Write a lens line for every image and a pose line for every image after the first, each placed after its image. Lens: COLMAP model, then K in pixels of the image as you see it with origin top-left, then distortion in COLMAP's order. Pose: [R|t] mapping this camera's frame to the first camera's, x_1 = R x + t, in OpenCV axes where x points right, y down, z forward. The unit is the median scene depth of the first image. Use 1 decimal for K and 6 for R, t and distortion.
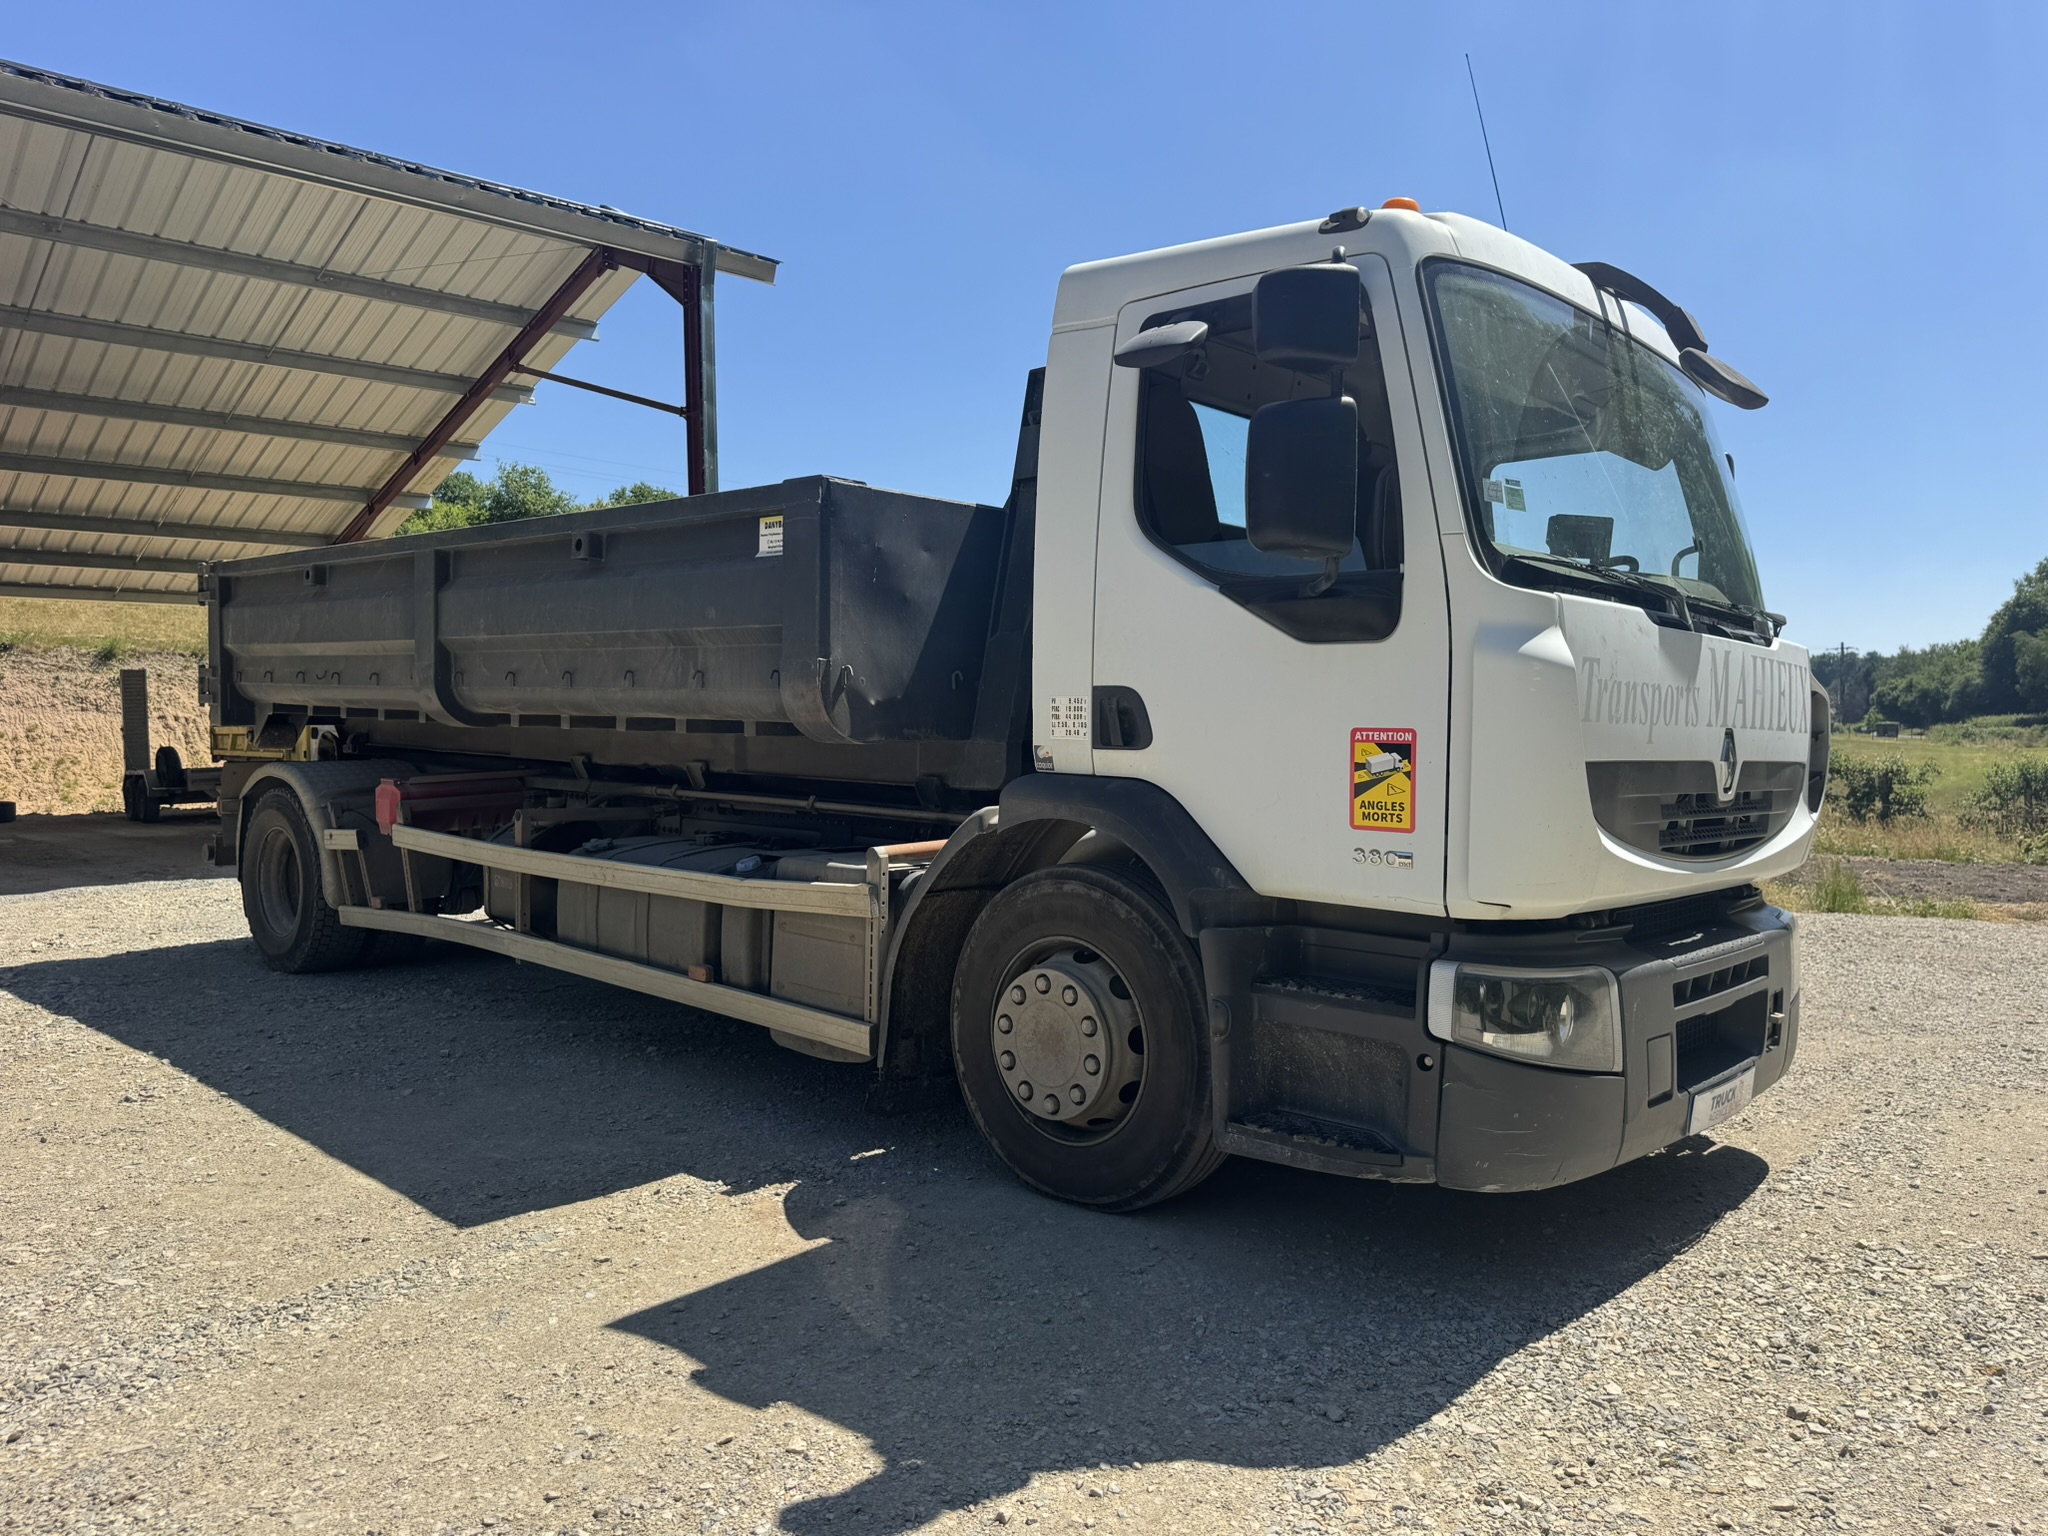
lens RADIAL K [[1459.5, 0, 1033.3], [0, 1459.5, 750.9], [0, 0, 1]] dist [0.027126, -0.037300]
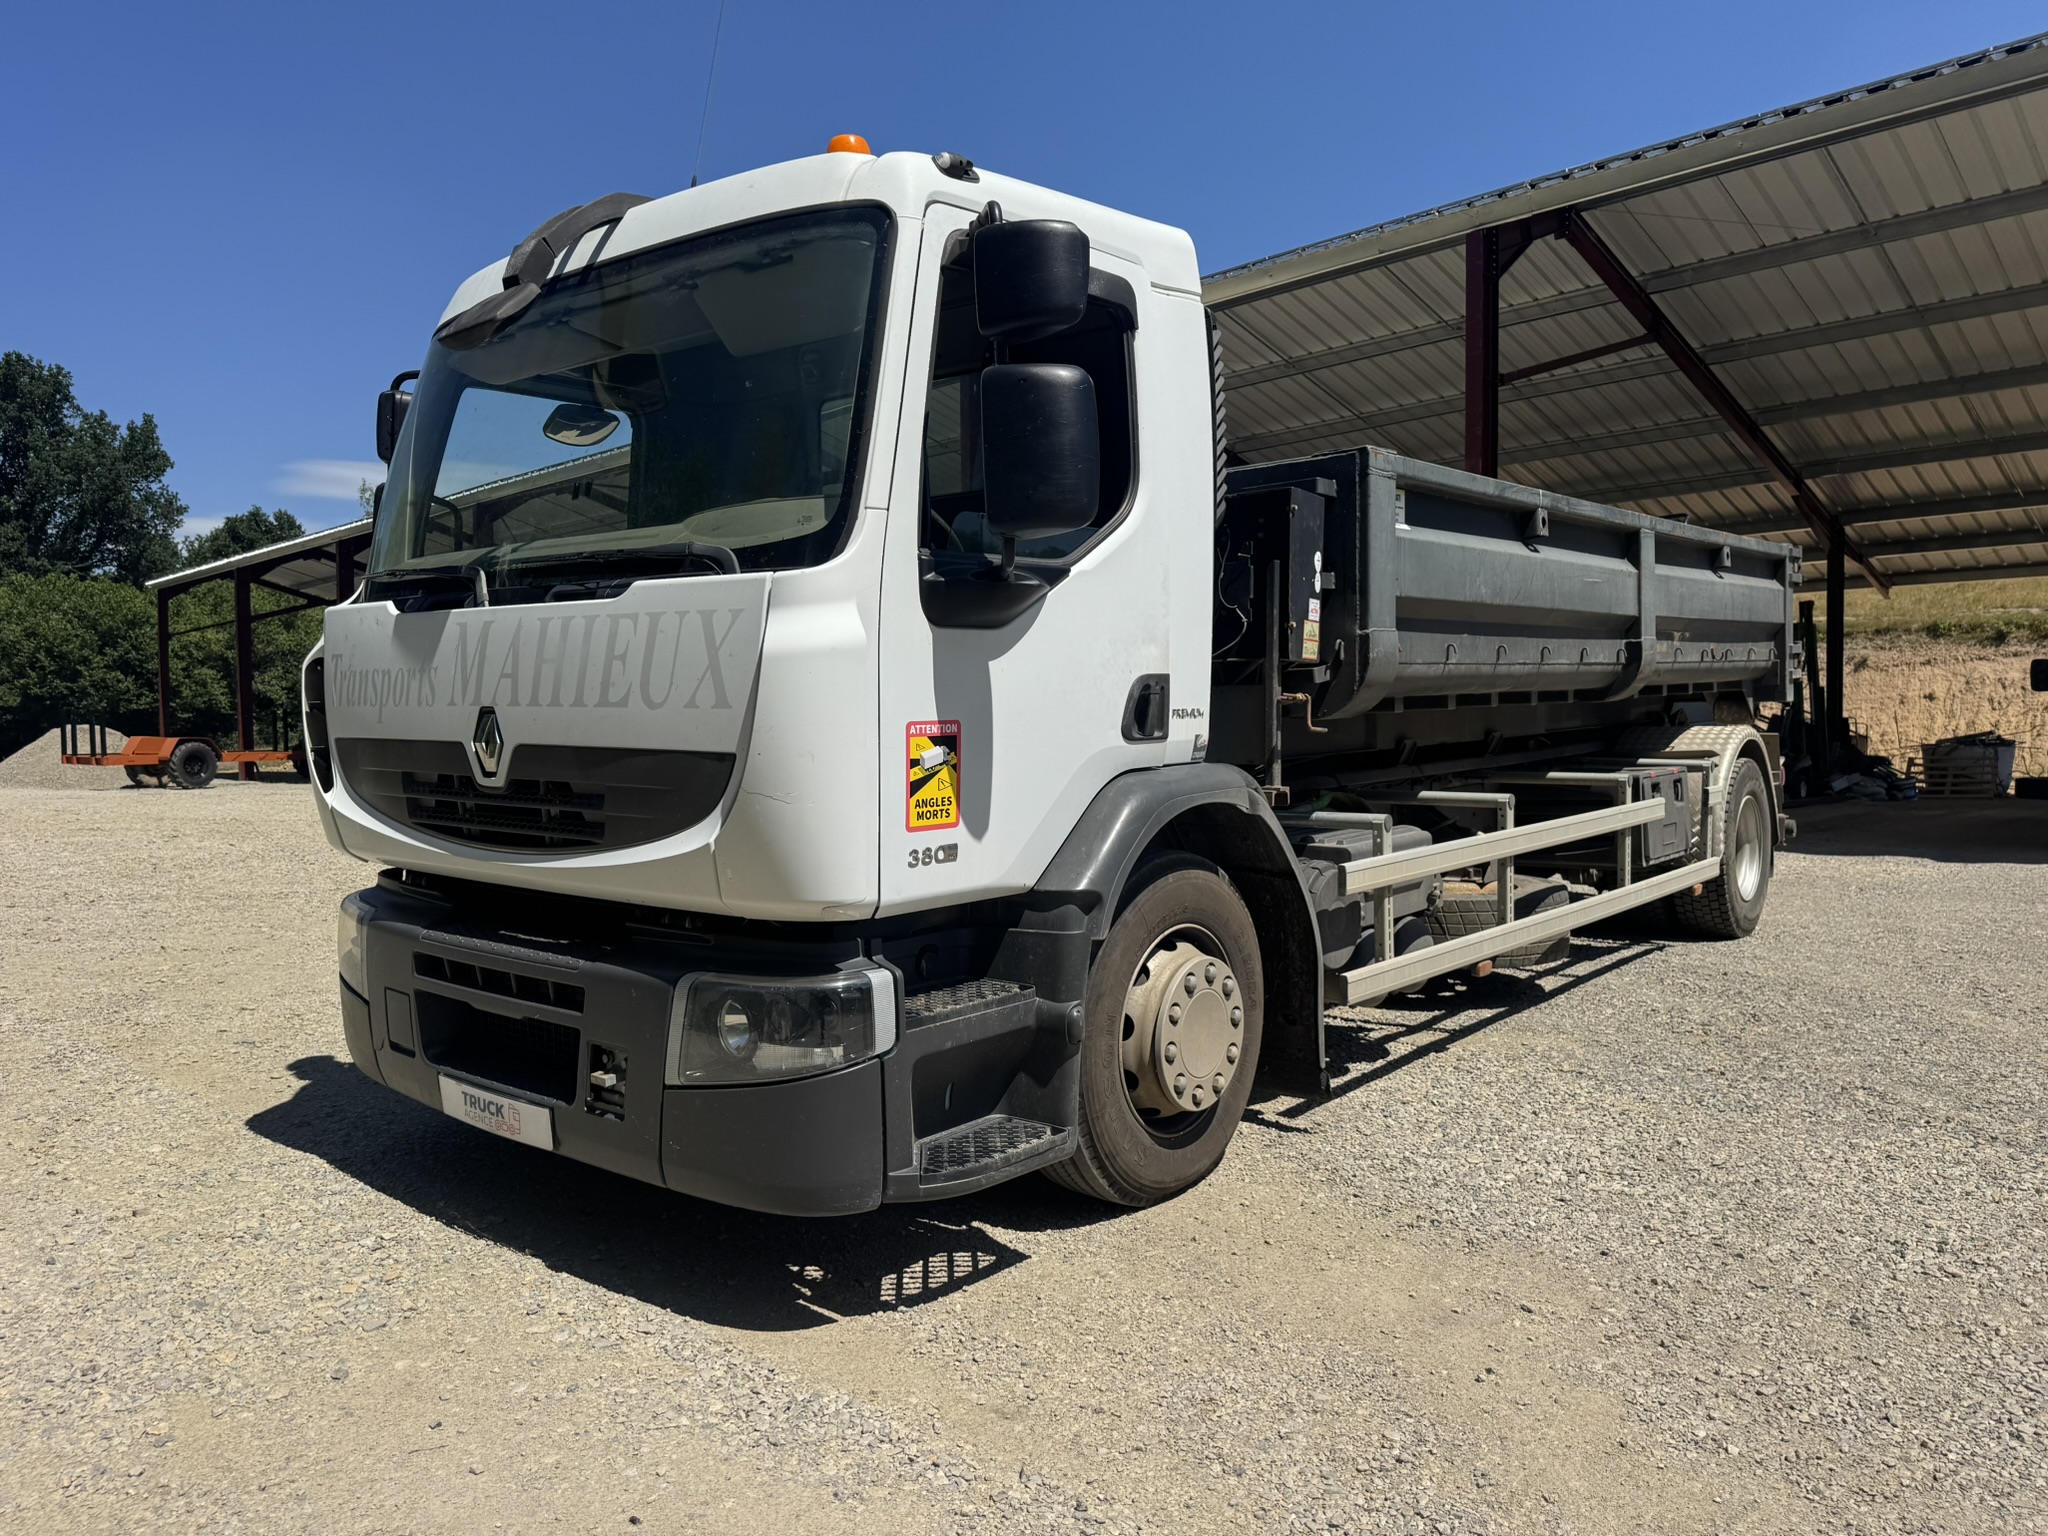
lens RADIAL K [[1459.5, 0, 1009.9], [0, 1459.5, 777.8], [0, 0, 1]] dist [0.027126, -0.037300]
pose [[0.027470, 0.032738, -0.999086, 1.006116], [-0.000217, 0.999464, 0.032744, -0.000351], [0.999623, -0.000683, 0.027462, 0.933784]]
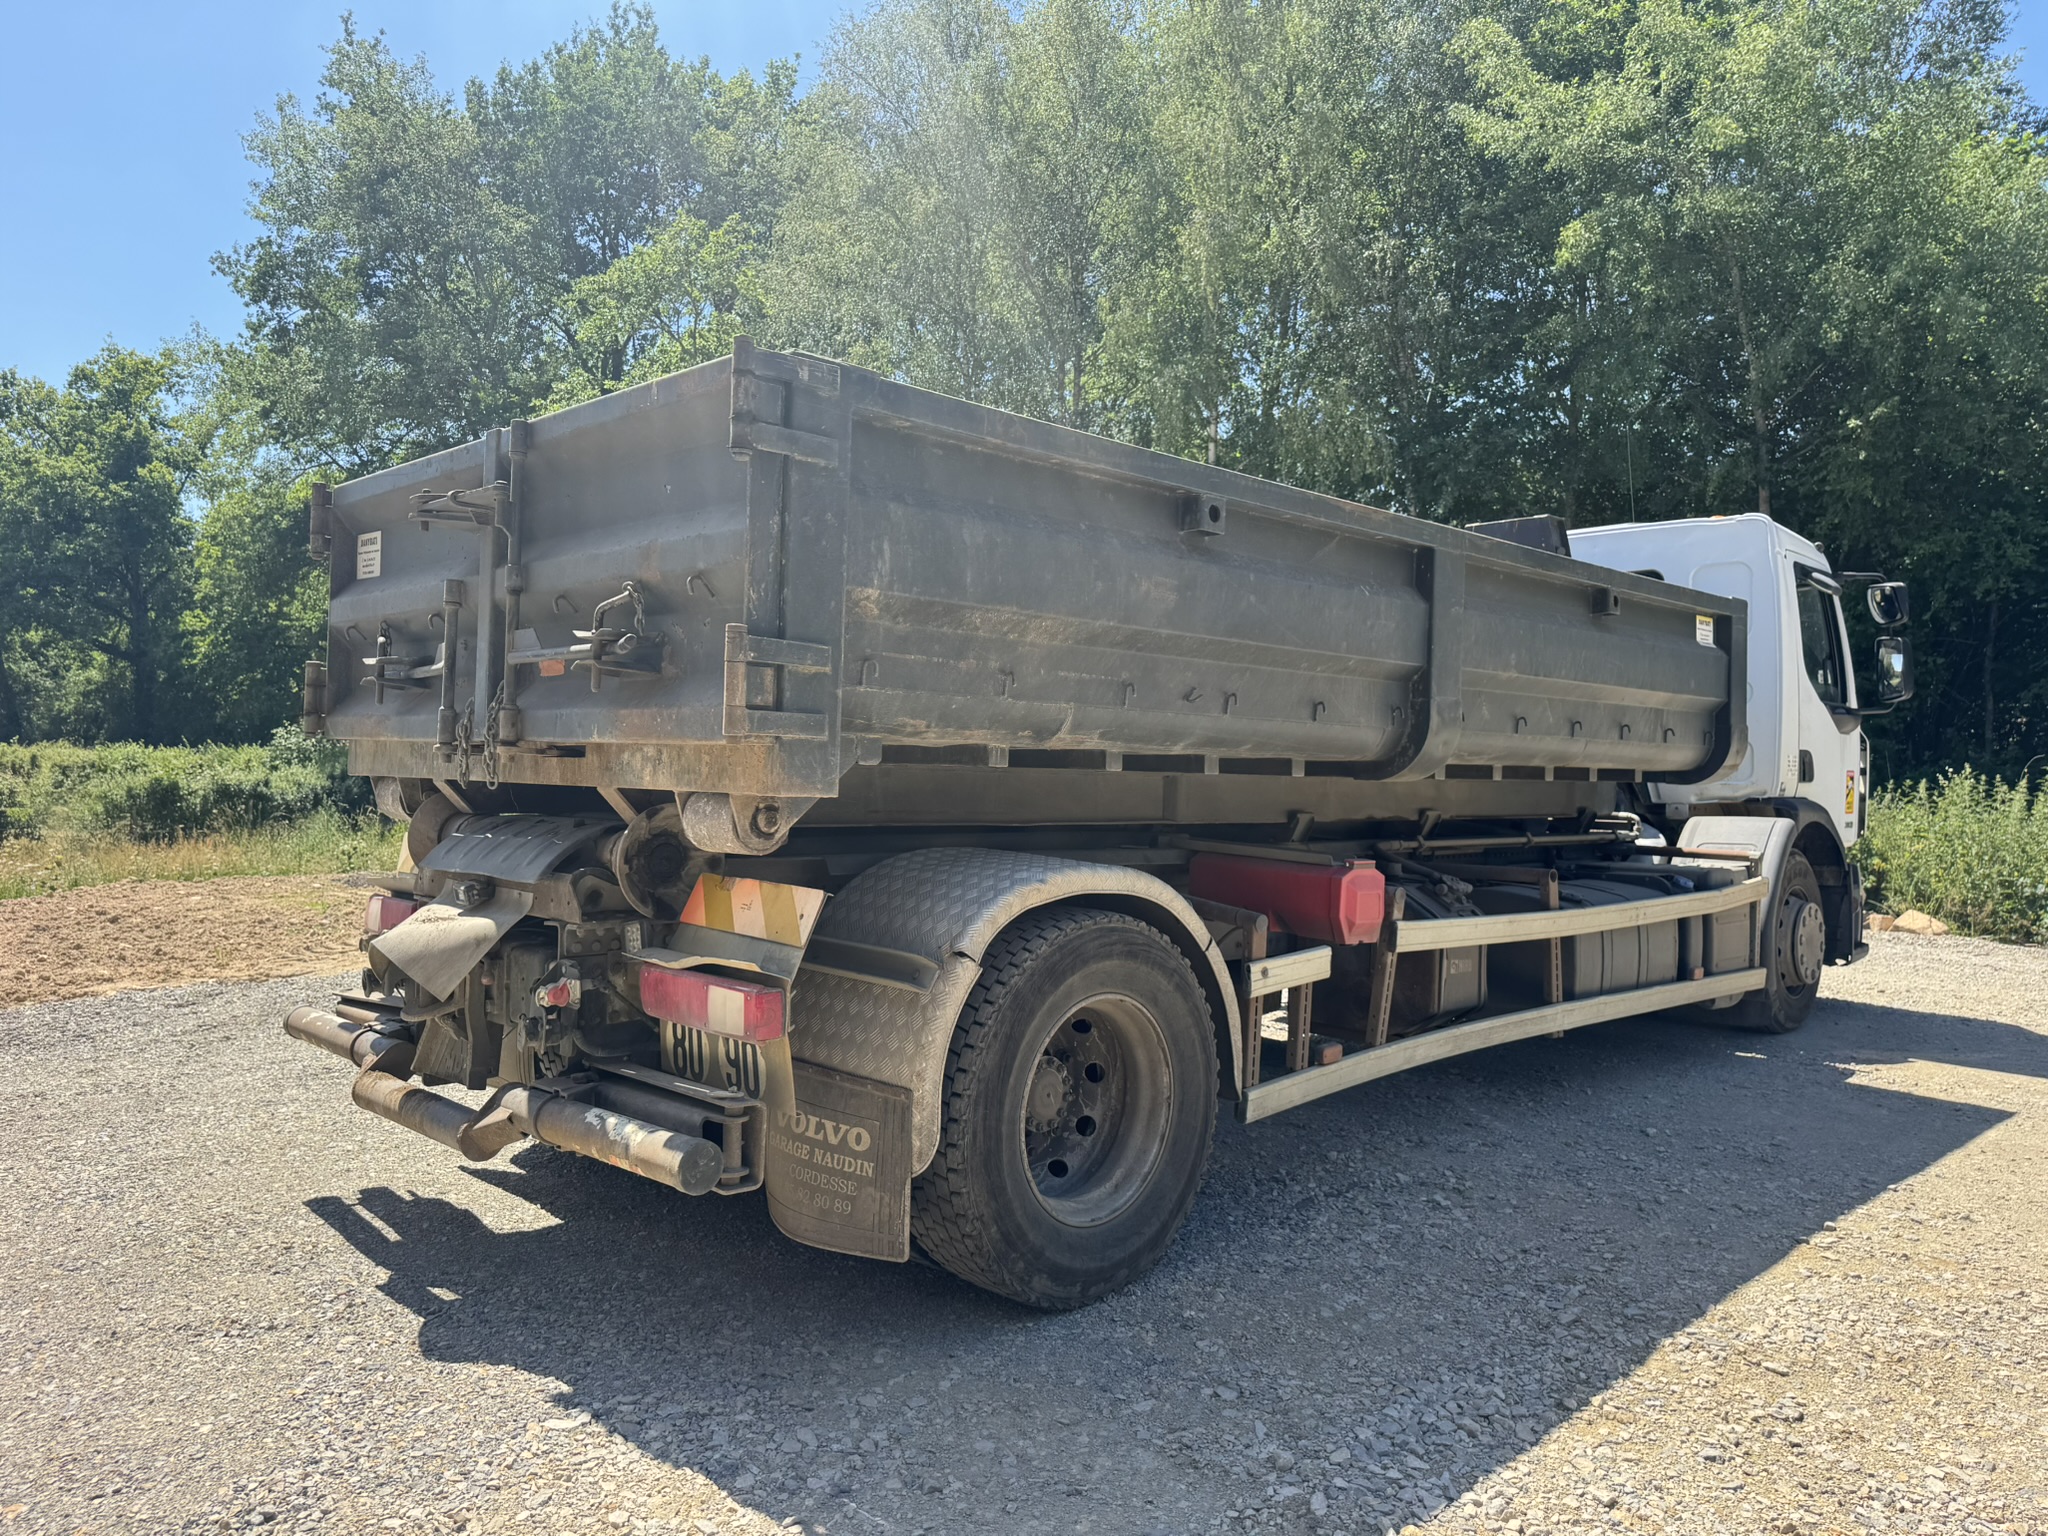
lens RADIAL K [[1459.5, 0, 1039.3], [0, 1459.5, 755.2], [0, 0, 1]] dist [0.027126, -0.037300]
pose [[0.055522, -0.004311, 0.998448, -1.735474], [0.013305, 0.999905, 0.003577, -0.052818], [-0.998369, 0.013086, 0.055574, 1.720551]]
